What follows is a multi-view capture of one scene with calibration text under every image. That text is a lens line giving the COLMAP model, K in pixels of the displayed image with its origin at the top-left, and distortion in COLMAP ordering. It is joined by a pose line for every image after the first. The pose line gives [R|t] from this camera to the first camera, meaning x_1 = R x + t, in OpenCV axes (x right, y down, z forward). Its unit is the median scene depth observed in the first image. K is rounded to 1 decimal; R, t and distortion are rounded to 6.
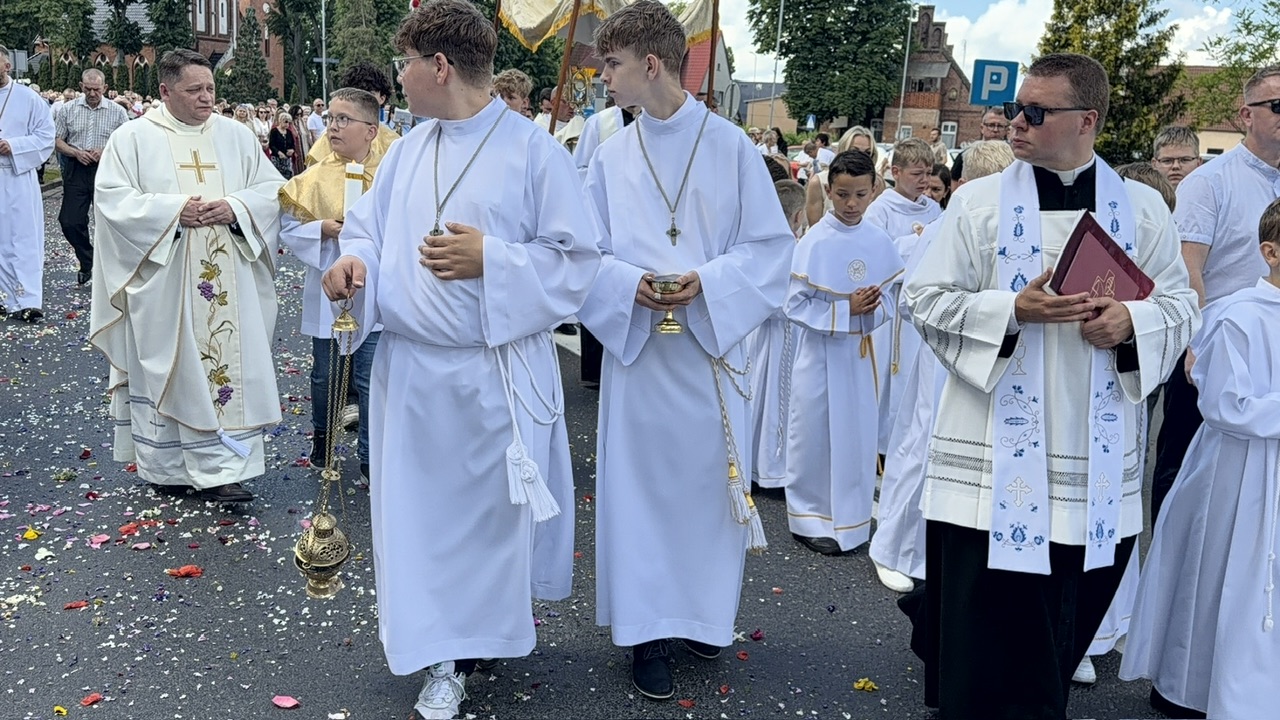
lens RADIAL K [[1061.2, 0, 609.5], [0, 1061.2, 357.0], [0, 0, 1]] dist [0.127334, -0.188427]
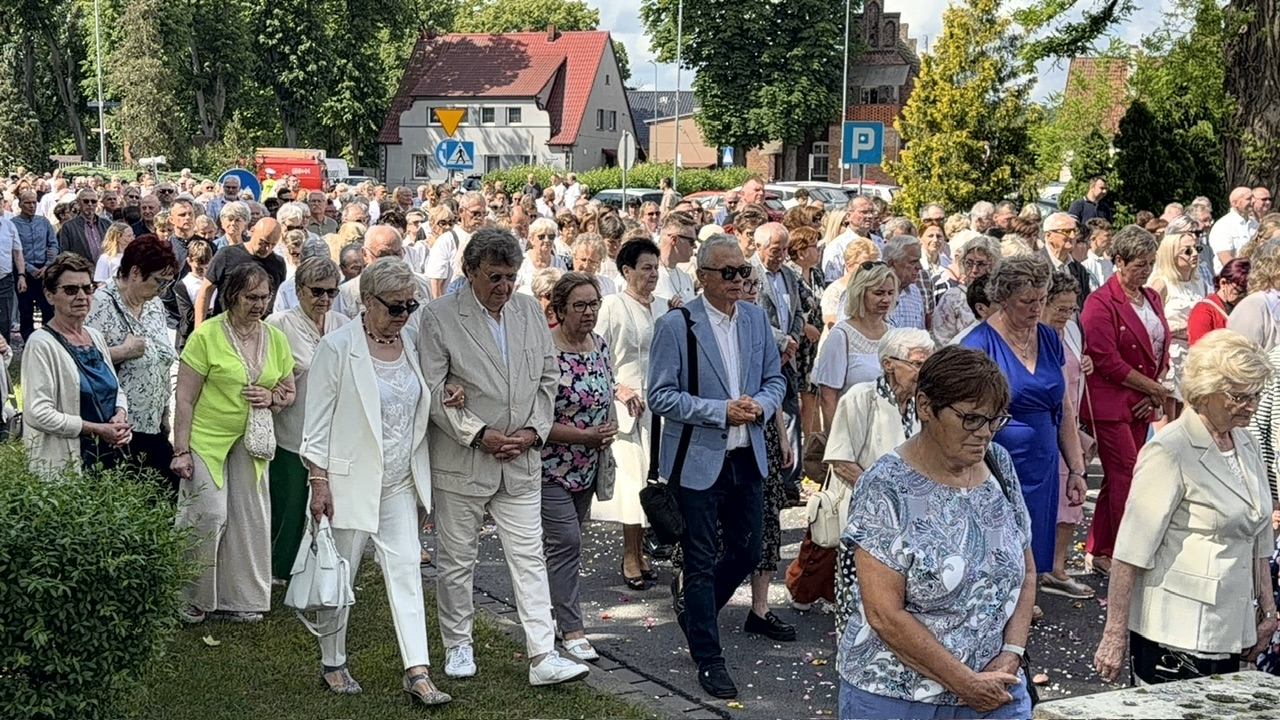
lens RADIAL K [[1757.8, 0, 598.1], [0, 1757.8, 365.3], [0, 0, 1]] dist [0.202143, -0.415525]
pose [[0.994920, -0.052379, 0.085974, -0.021403], [0.059580, 0.994730, -0.083439, 0.029370], [-0.081151, 0.088138, 0.992797, -0.209985]]
